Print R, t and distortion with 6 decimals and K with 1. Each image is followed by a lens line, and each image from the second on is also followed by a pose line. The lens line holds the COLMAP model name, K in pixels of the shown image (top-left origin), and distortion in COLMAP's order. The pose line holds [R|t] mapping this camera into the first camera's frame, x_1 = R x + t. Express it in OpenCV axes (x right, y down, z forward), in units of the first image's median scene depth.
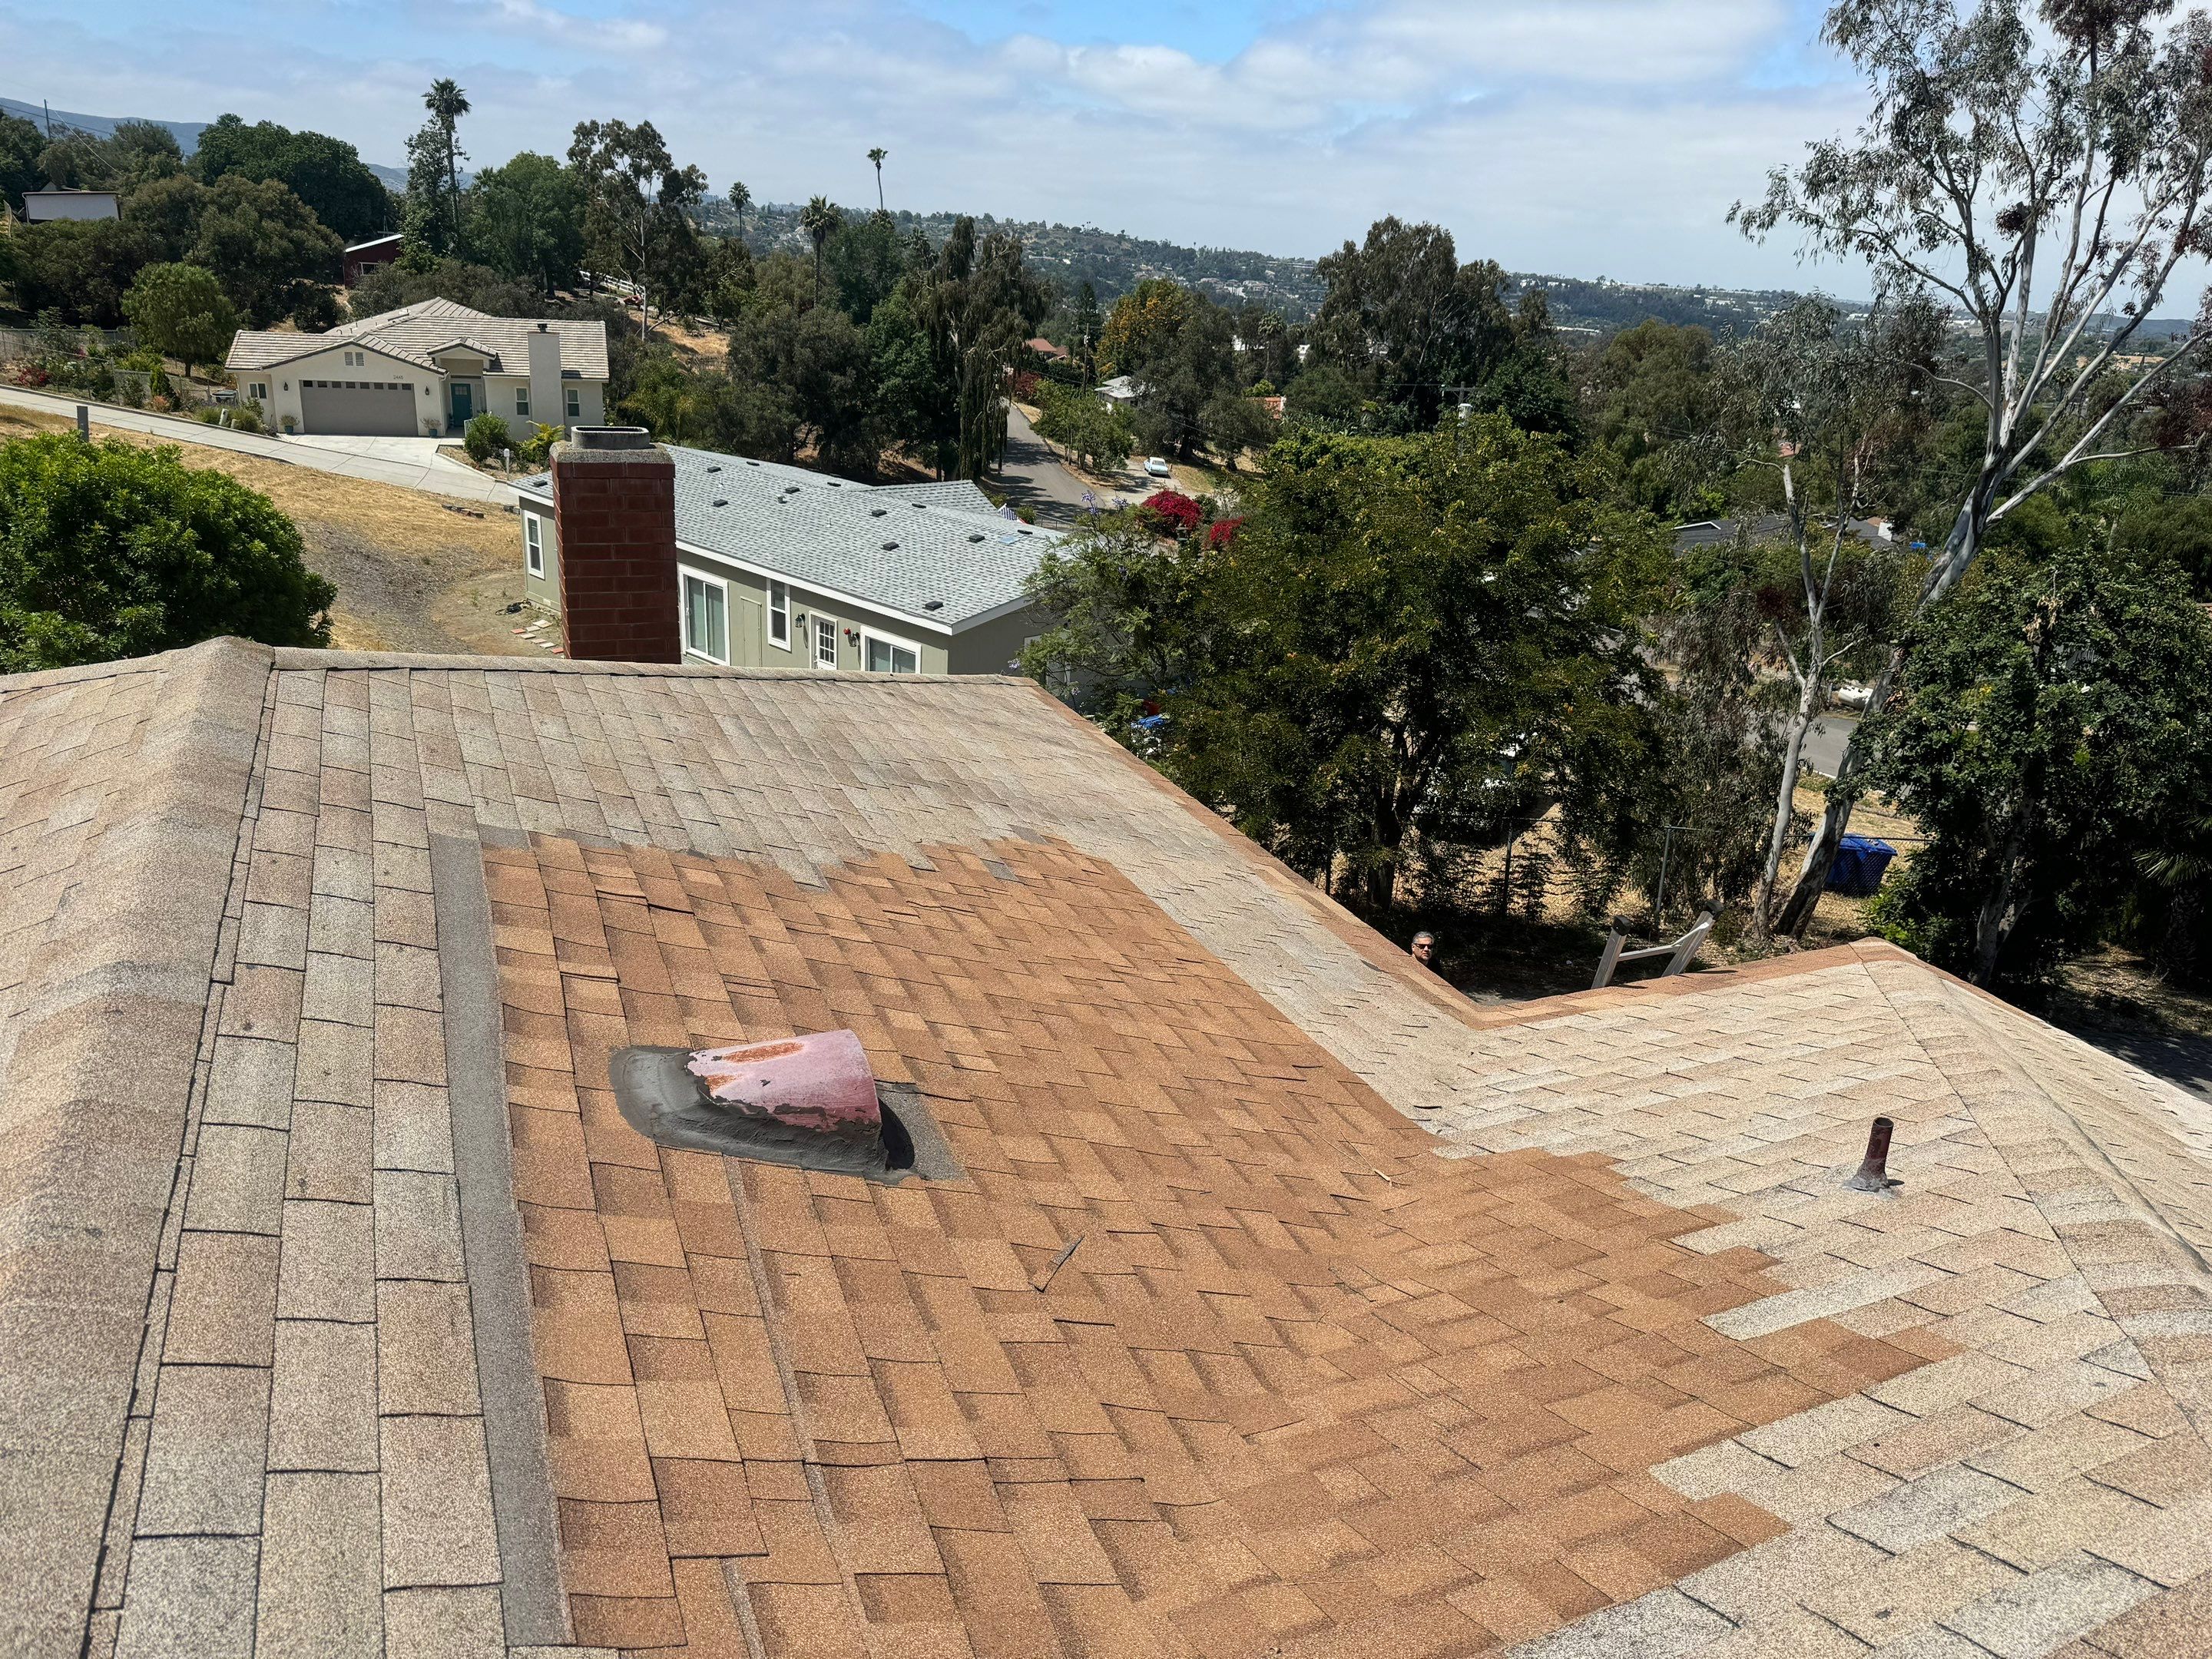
lens RADIAL K [[1560.0, 0, 1137.1], [0, 1560.0, 811.0], [0, 0, 1]] dist [0.002935, -0.016691]
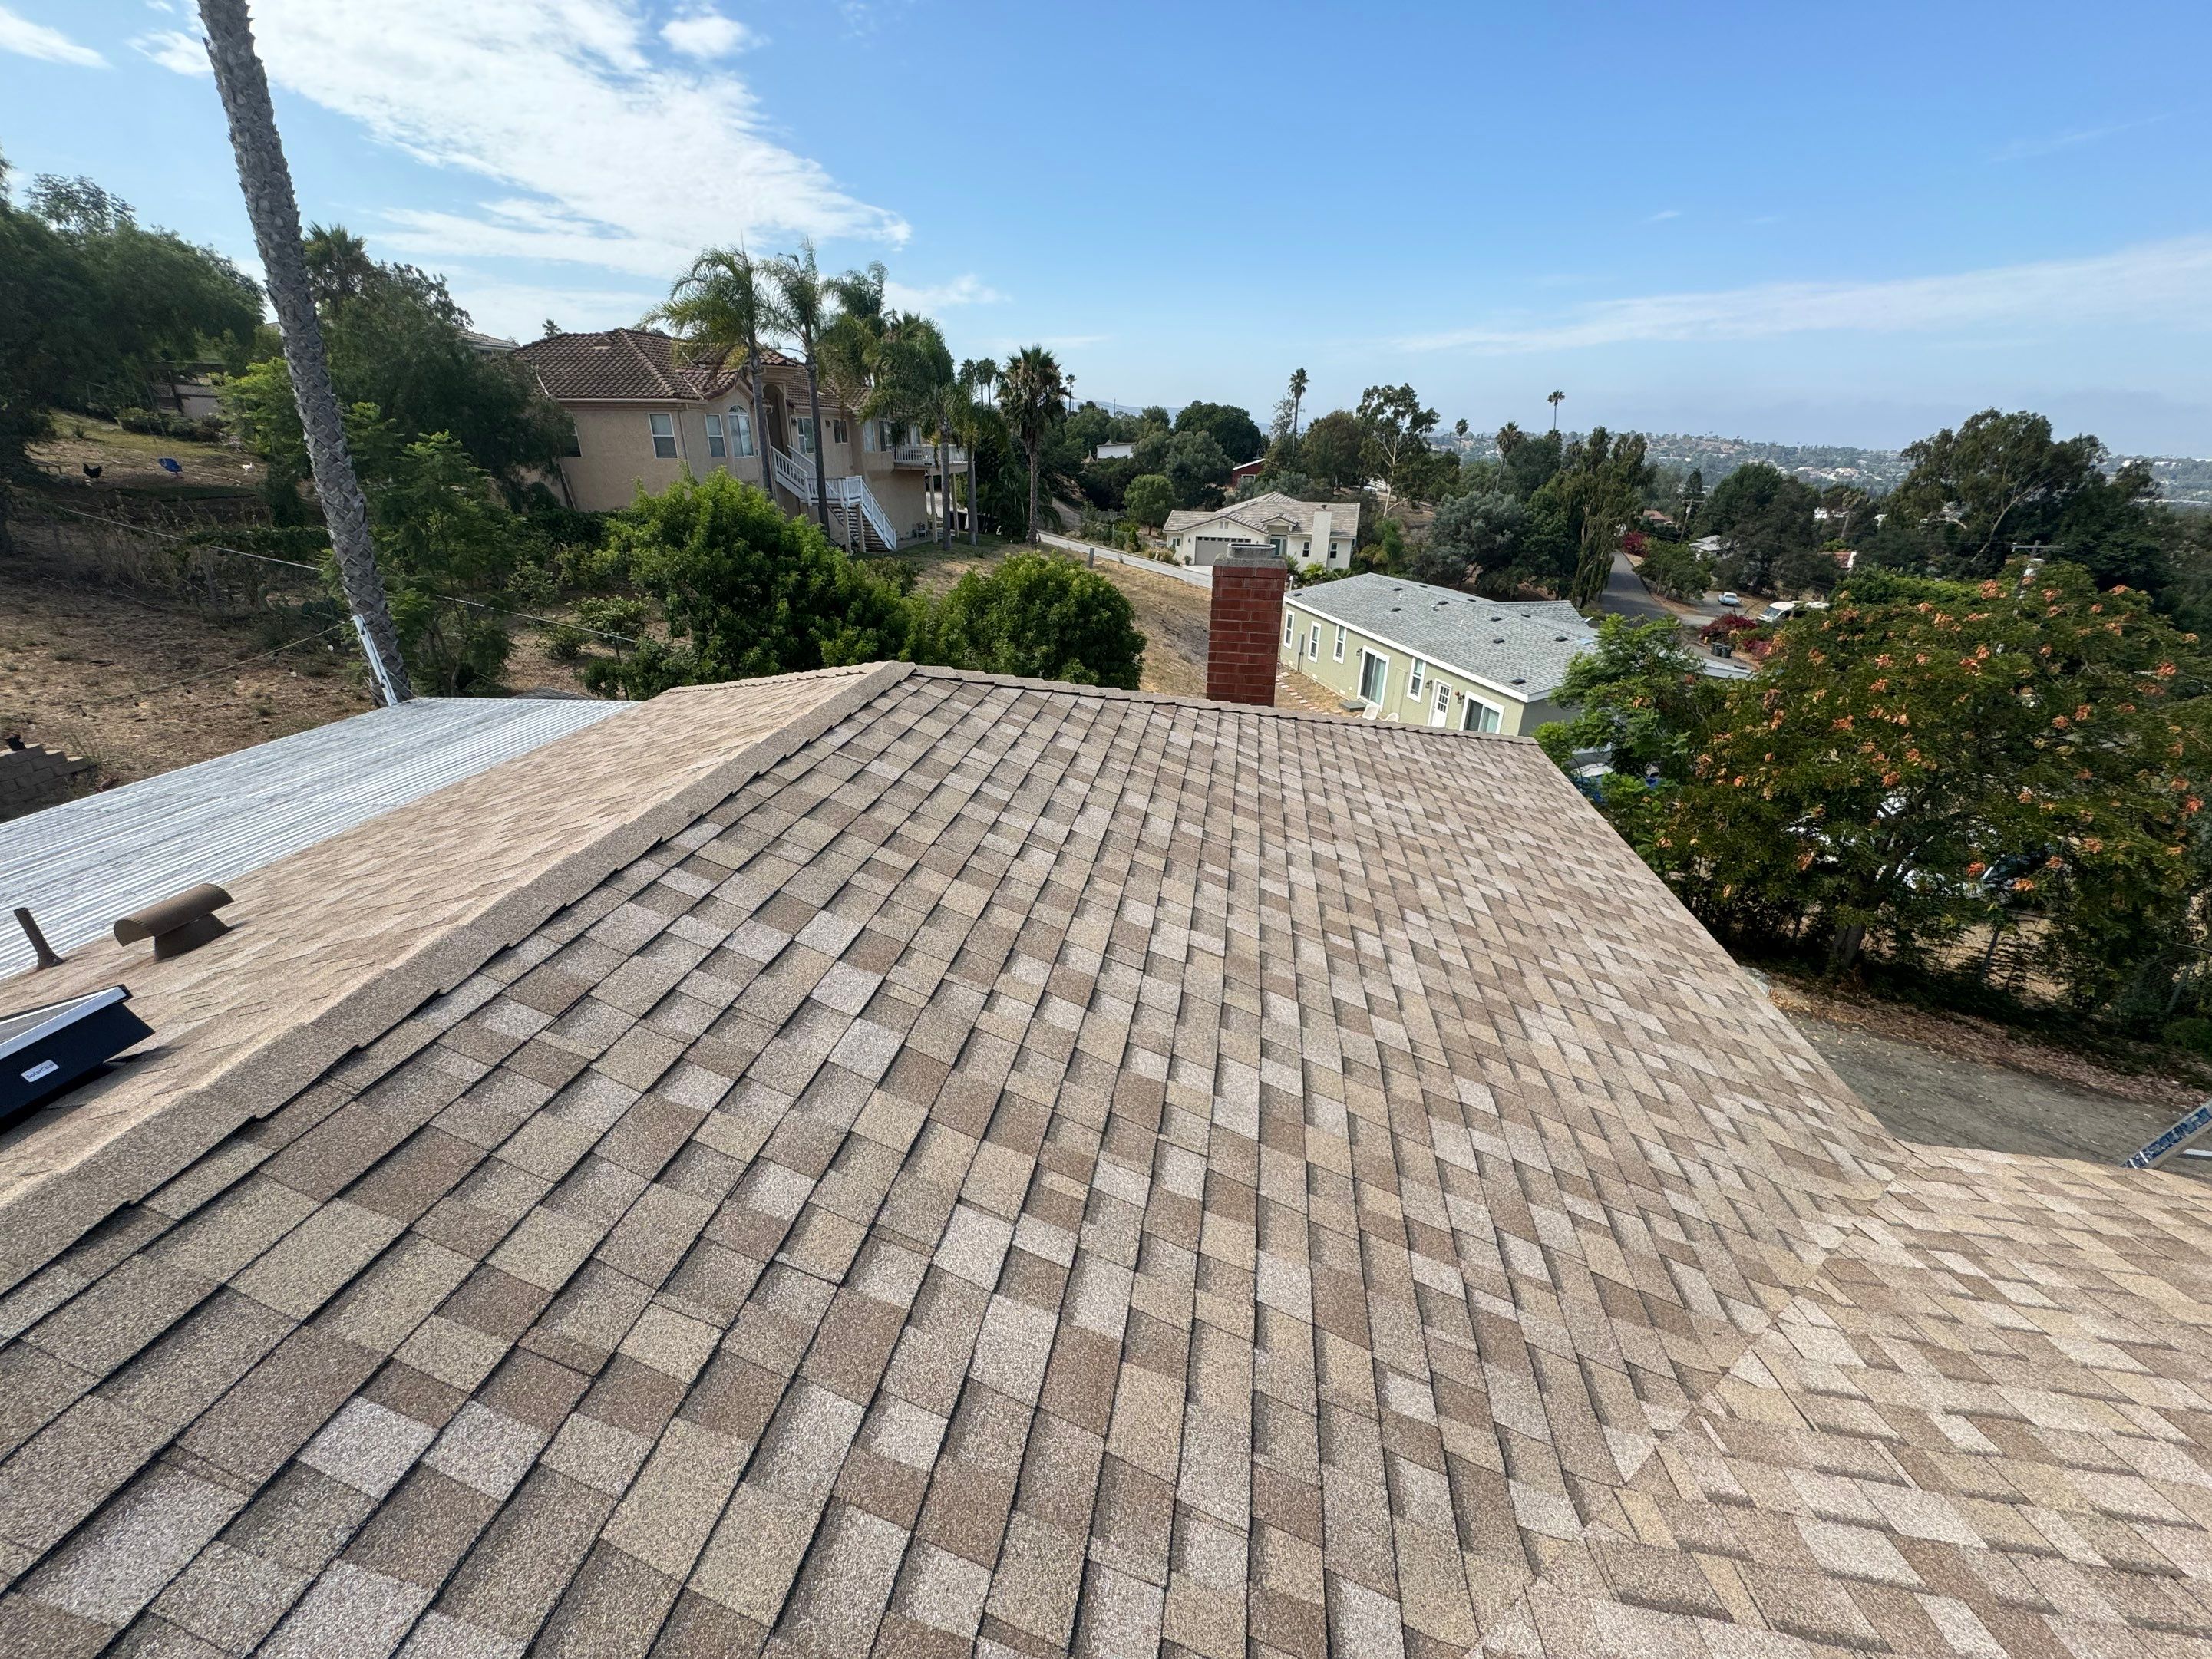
lens RADIAL K [[884.2, 0, 1108.0], [0, 884.2, 820.8], [0, 0, 1]] dist [-0.001204, 0.000418]
pose [[0.830590, 0.169009, -0.530619, 0.029531], [-0.148855, 0.985544, 0.080902, -0.014977], [0.536622, 0.011789, 0.843740, 0.110113]]
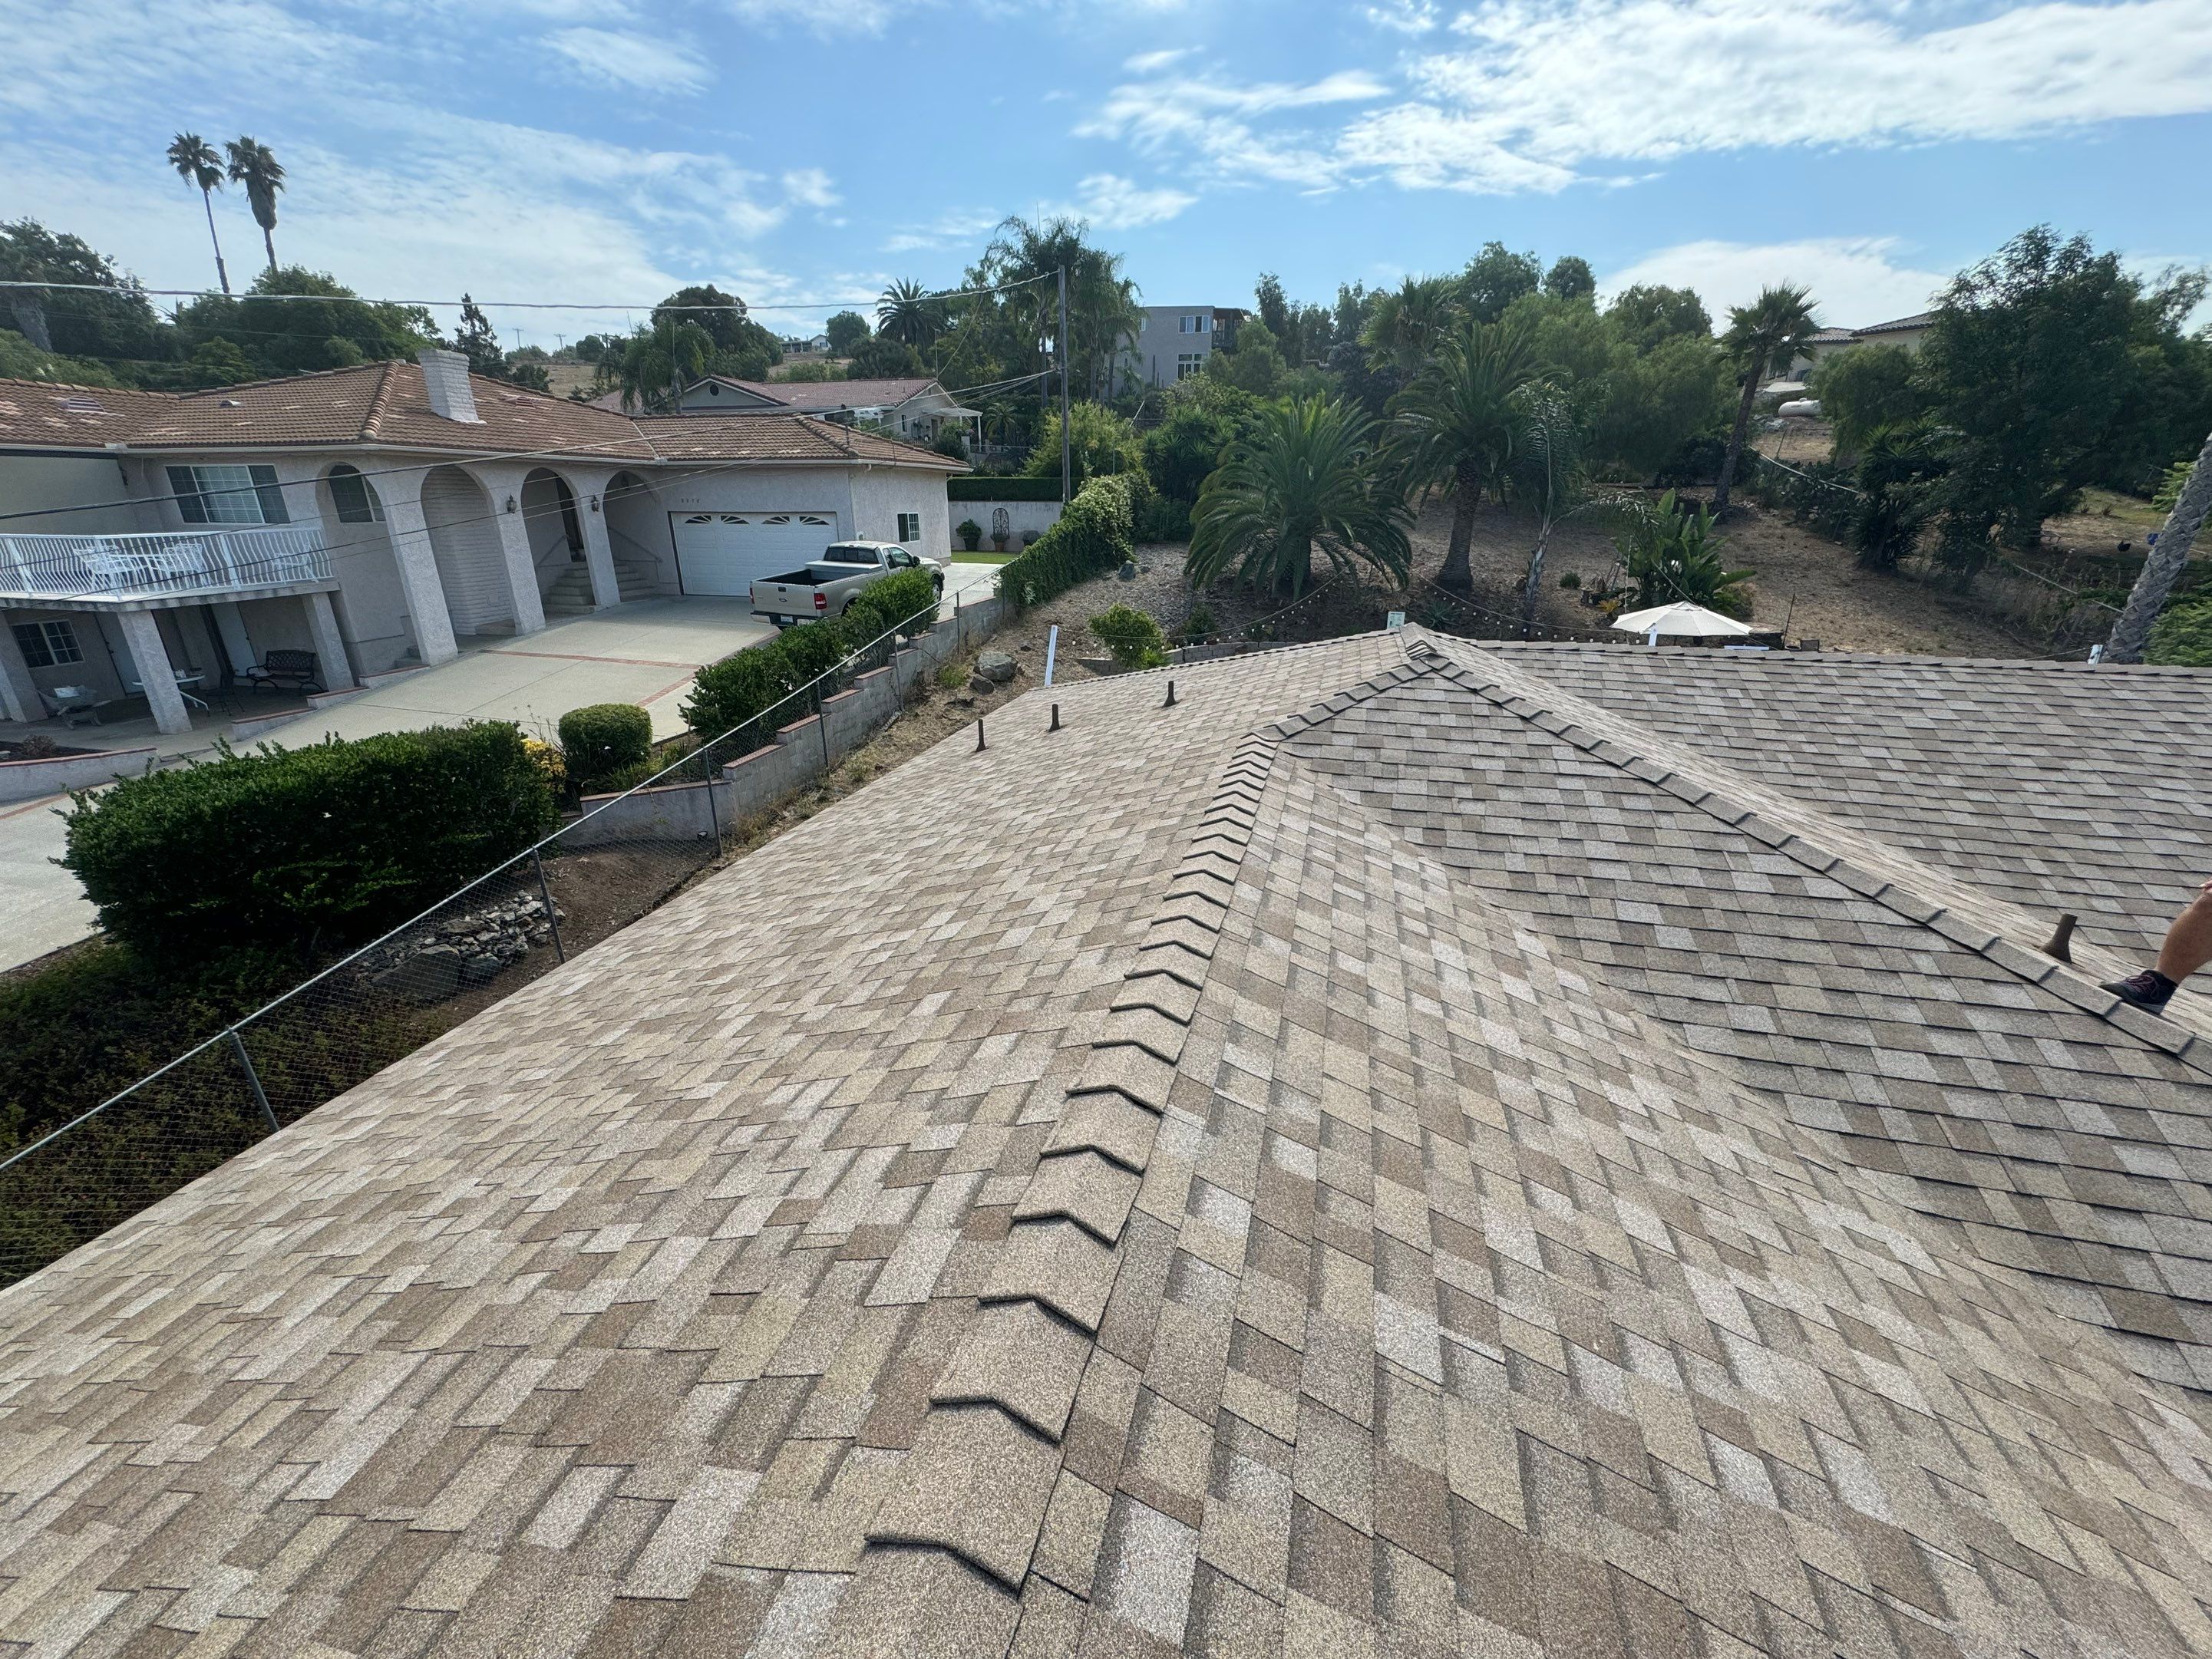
lens RADIAL K [[884.2, 0, 1105.4], [0, 884.2, 825.4], [0, 0, 1]] dist [-0.001204, 0.000418]
pose [[-0.633351, 0.203319, -0.746678, 0.431525], [-0.308509, 0.818542, 0.484573, -0.004666], [0.709710, 0.537262, -0.455698, 0.151670]]
